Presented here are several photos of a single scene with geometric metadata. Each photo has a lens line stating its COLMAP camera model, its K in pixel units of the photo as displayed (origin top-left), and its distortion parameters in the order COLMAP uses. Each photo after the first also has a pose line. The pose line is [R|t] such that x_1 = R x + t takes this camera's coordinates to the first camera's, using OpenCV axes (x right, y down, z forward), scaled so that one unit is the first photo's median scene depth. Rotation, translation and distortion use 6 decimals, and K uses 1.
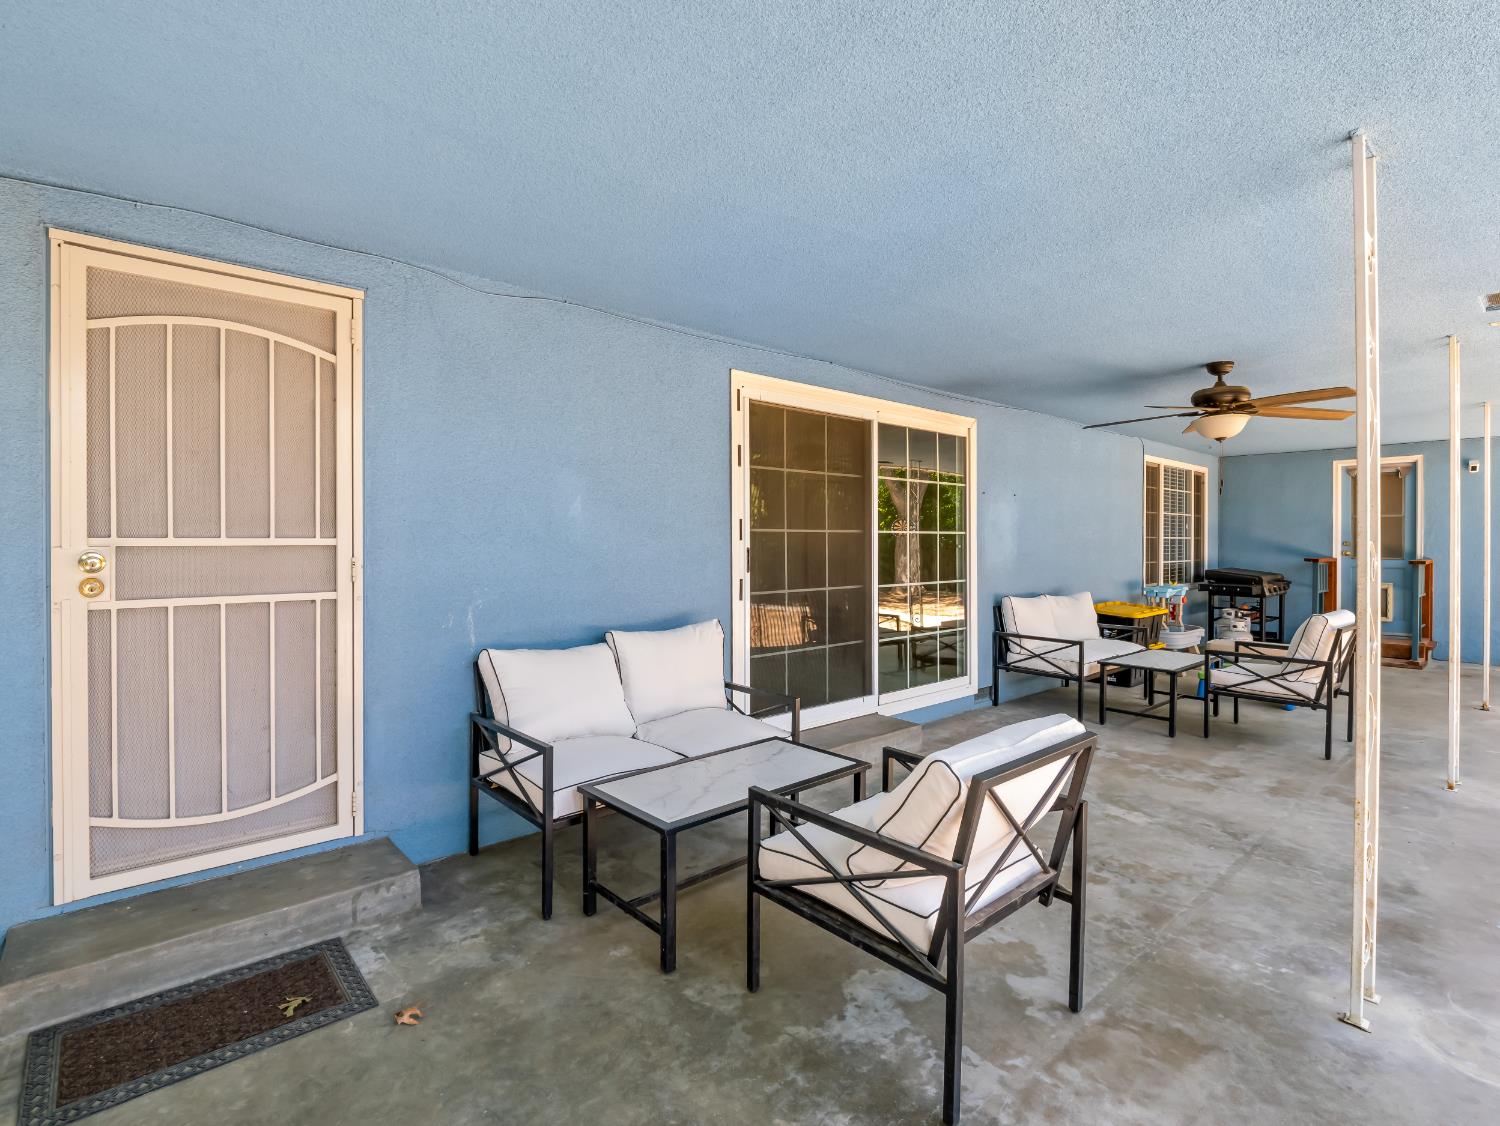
lens RADIAL K [[723.6, 0, 746.3], [0, 723.6, 557.6], [0, 0, 1]] dist [0.000111, -0.000098]
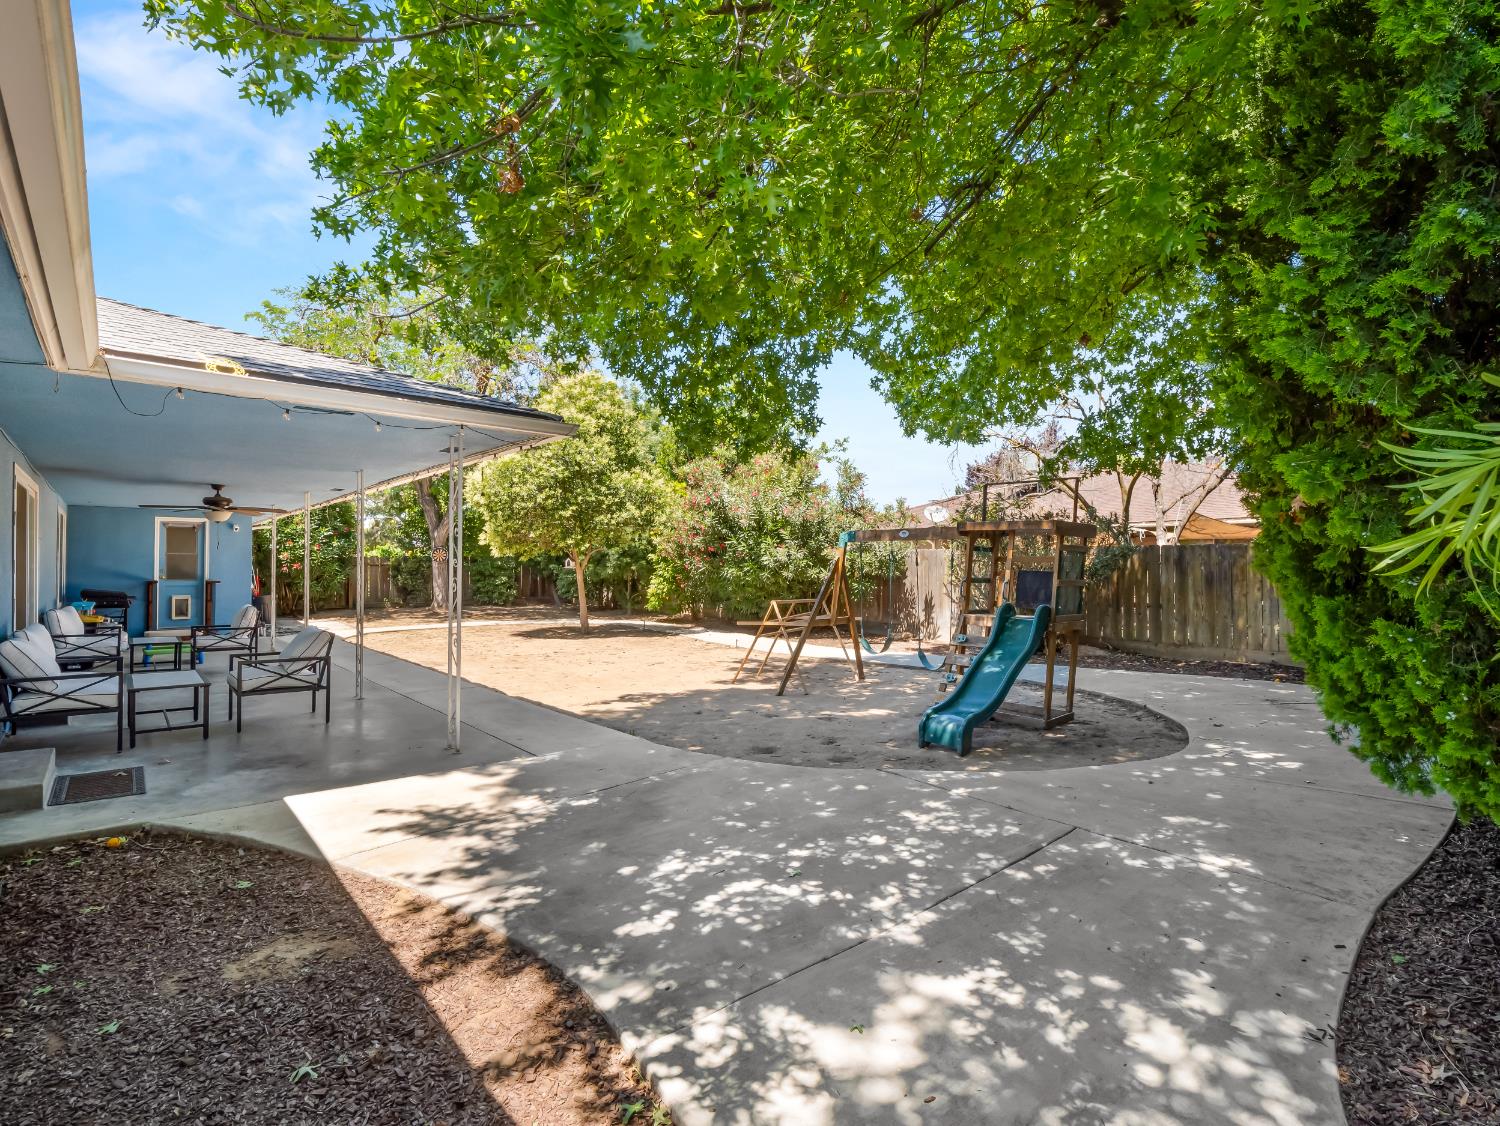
lens RADIAL K [[723.6, 0, 750.8], [0, 723.6, 563.6], [0, 0, 1]] dist [0.000111, -0.000098]
pose [[0.001389, 0.006583, 0.999977, -1.397628], [0.016169, 0.999847, -0.006605, -0.008146], [-0.999868, 0.016178, 0.001282, -0.508881]]
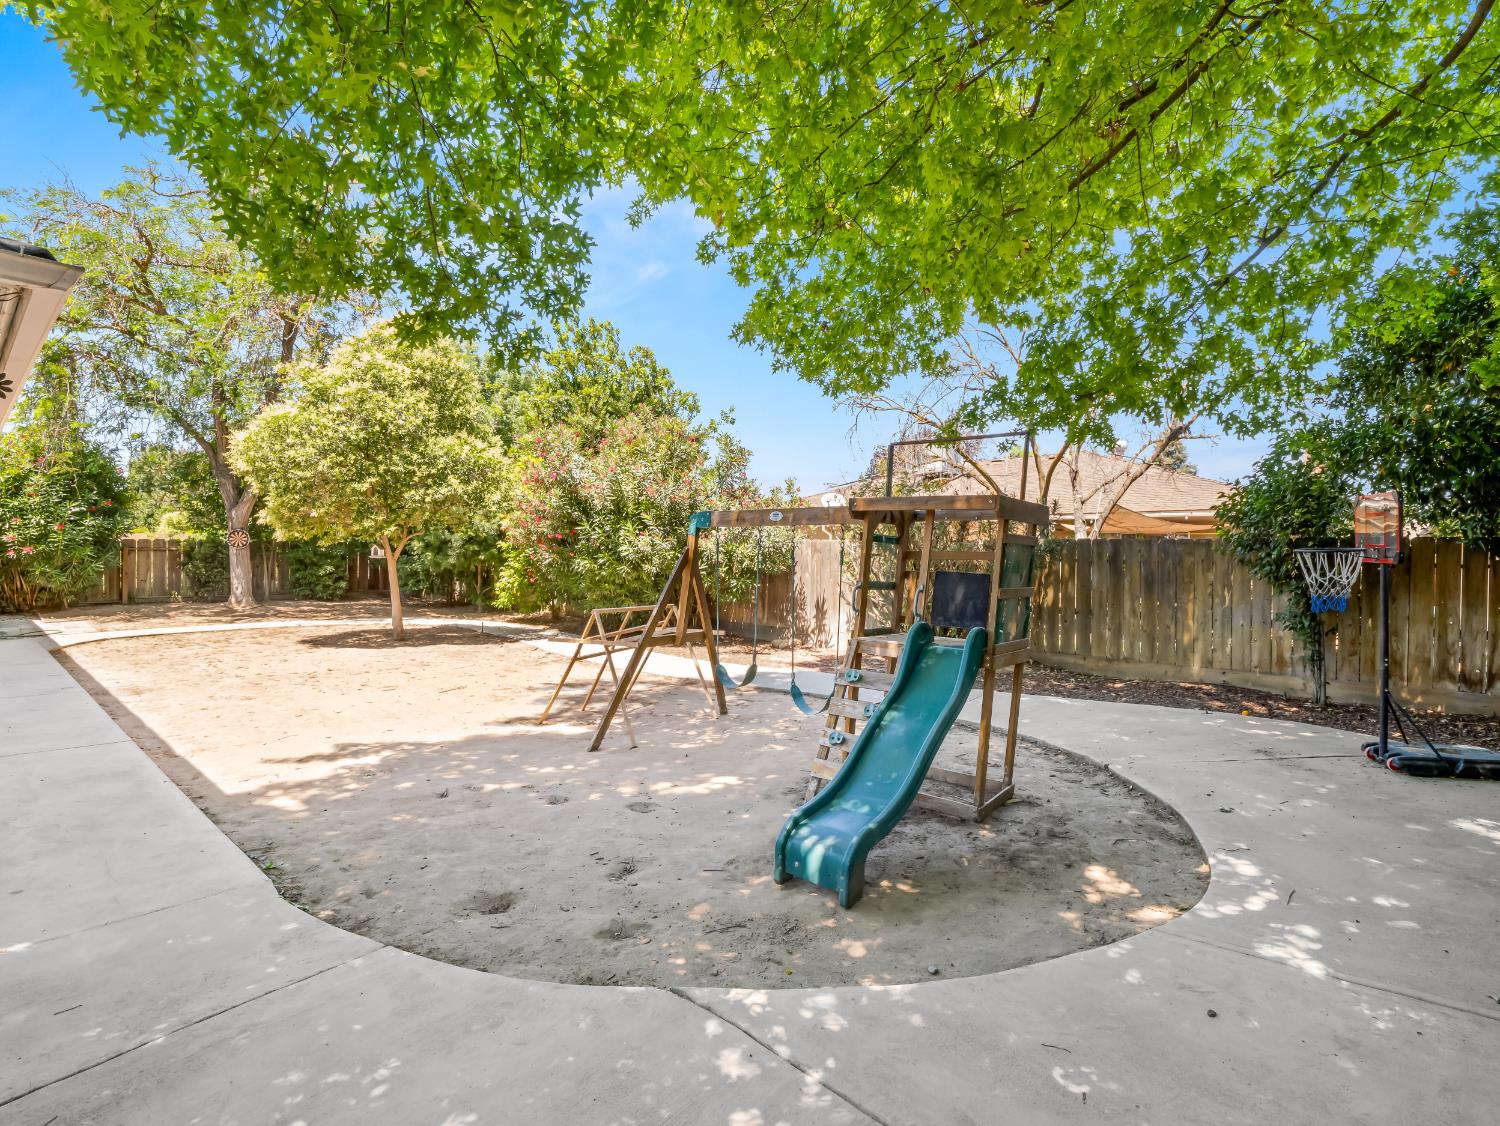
lens RADIAL K [[723.6, 0, 747.0], [0, 723.6, 556.8], [0, 0, 1]] dist [0.000111, -0.000098]
pose [[-0.123872, 0.002108, 0.992296, -1.130286], [0.003948, 0.999991, -0.001632, -0.011456], [-0.992290, 0.003715, -0.123879, -0.591691]]
